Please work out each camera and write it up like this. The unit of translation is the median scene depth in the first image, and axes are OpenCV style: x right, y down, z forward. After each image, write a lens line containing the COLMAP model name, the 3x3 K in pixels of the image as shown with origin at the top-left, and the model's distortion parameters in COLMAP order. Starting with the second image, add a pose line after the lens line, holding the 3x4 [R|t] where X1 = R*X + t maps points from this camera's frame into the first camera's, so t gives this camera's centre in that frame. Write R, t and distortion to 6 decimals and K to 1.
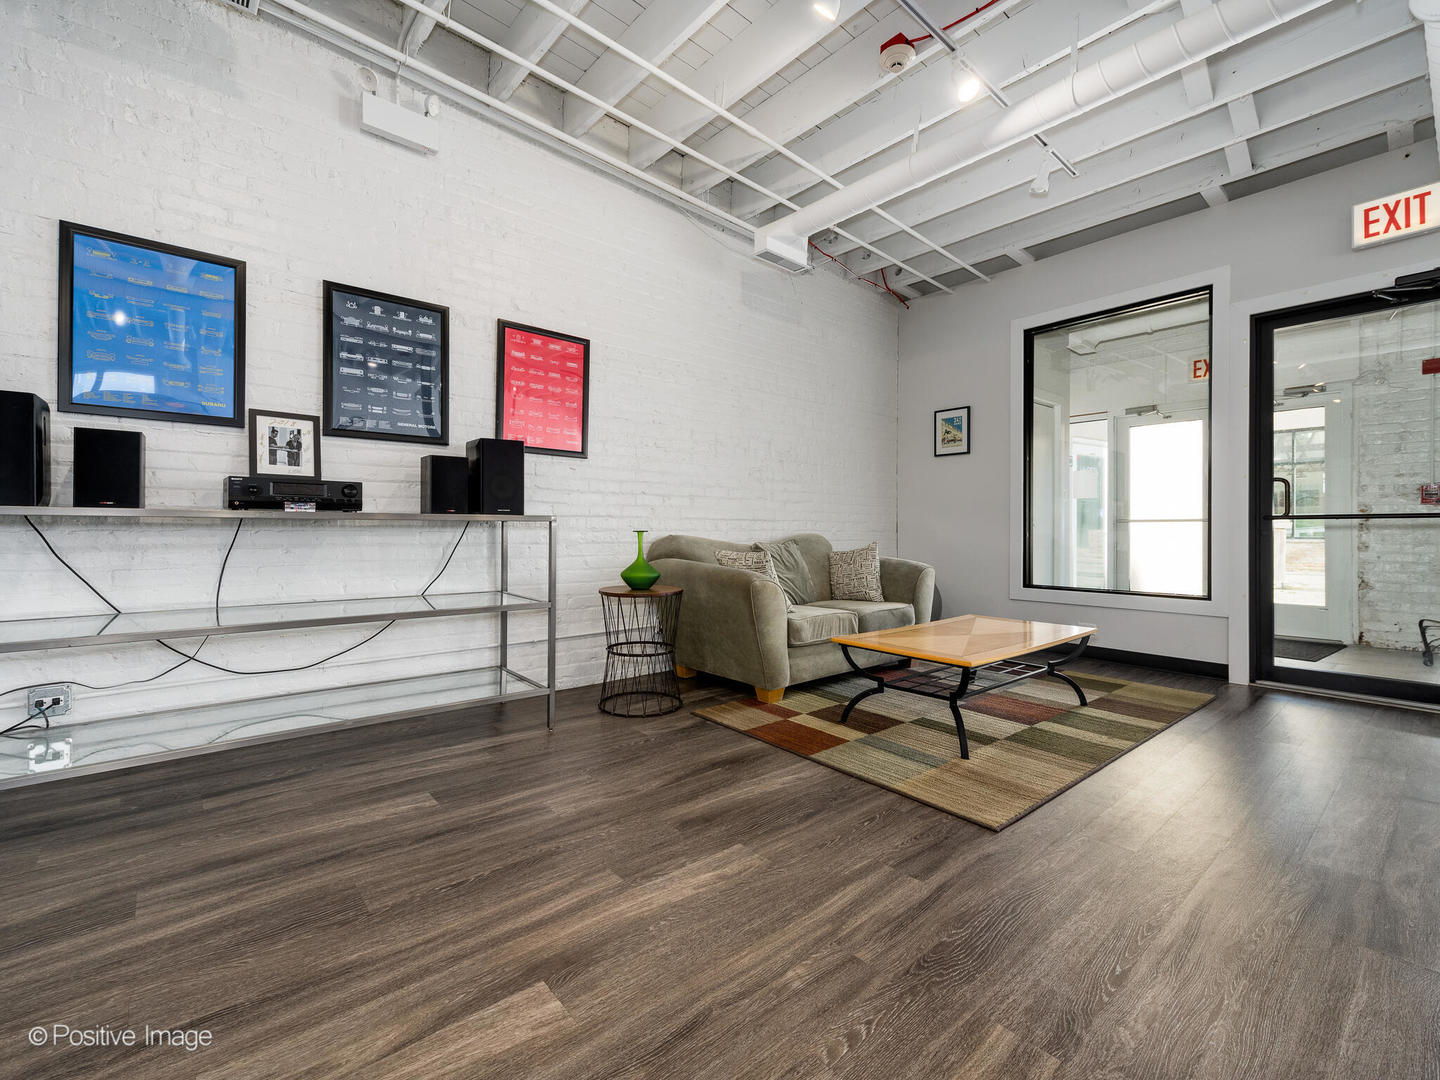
lens RADIAL K [[620.9, 0, 720.0], [0, 620.9, 540.0], [0, 0, 1]] dist [0.001118, 0.000089]
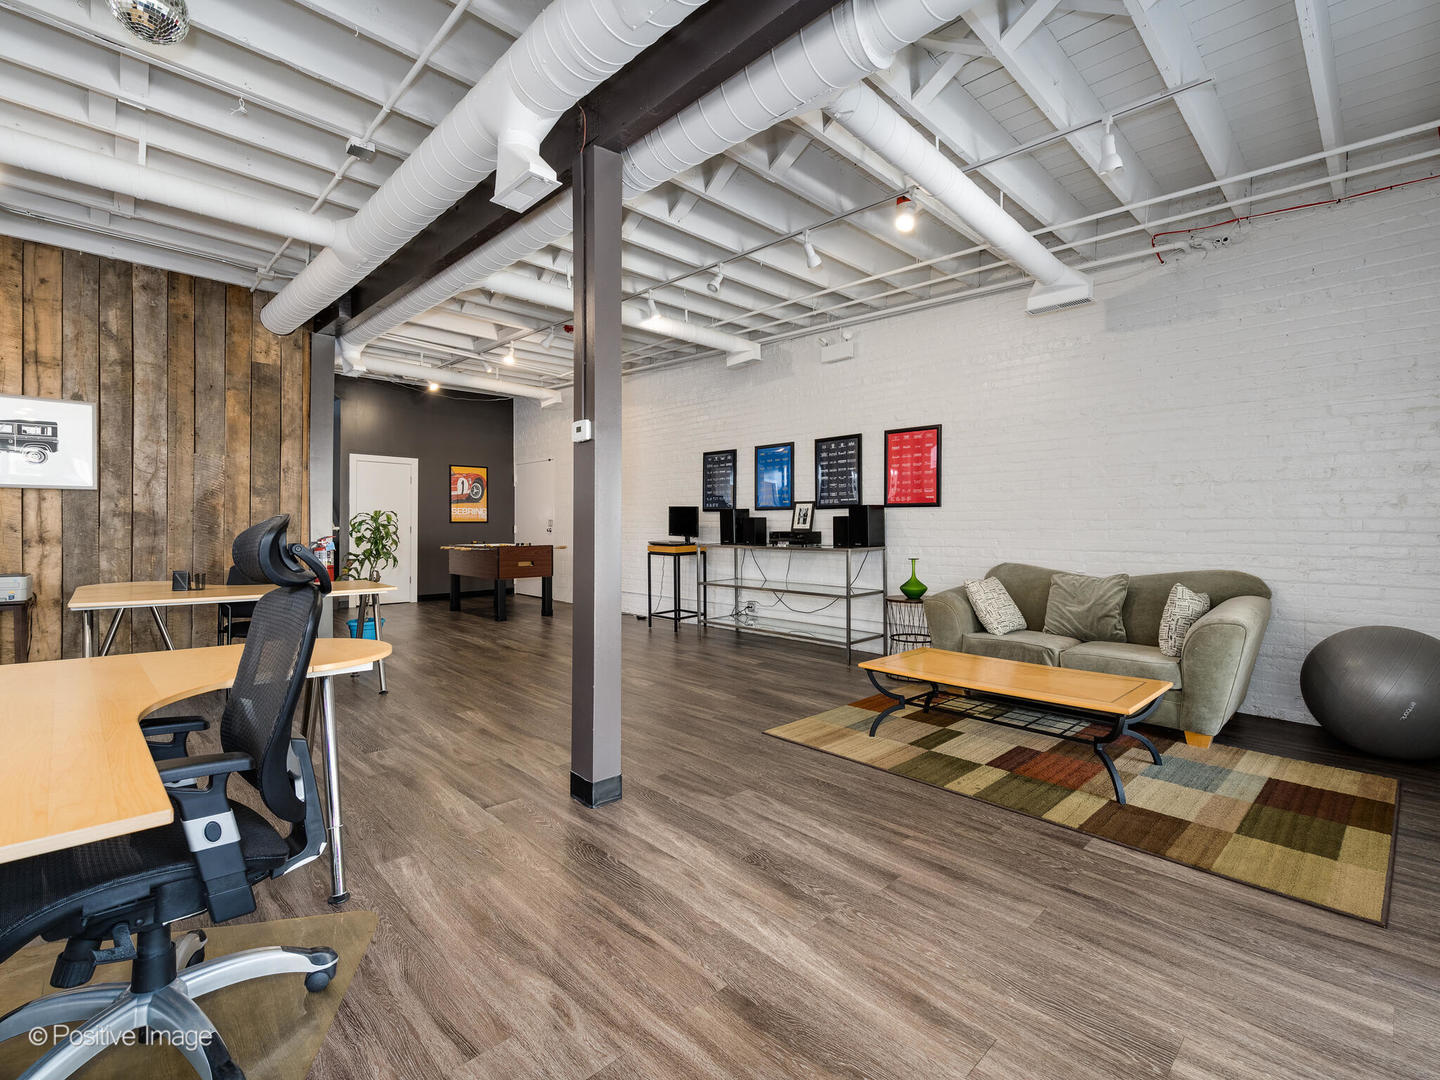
lens RADIAL K [[620.9, 0, 720.0], [0, 620.9, 540.0], [0, 0, 1]] dist [0.001118, 0.000089]
pose [[0.072402, 0.010414, -0.997321, 1.481011], [-0.018509, 0.999787, 0.009096, -0.071487], [0.997204, 0.017801, 0.072580, 0.486664]]
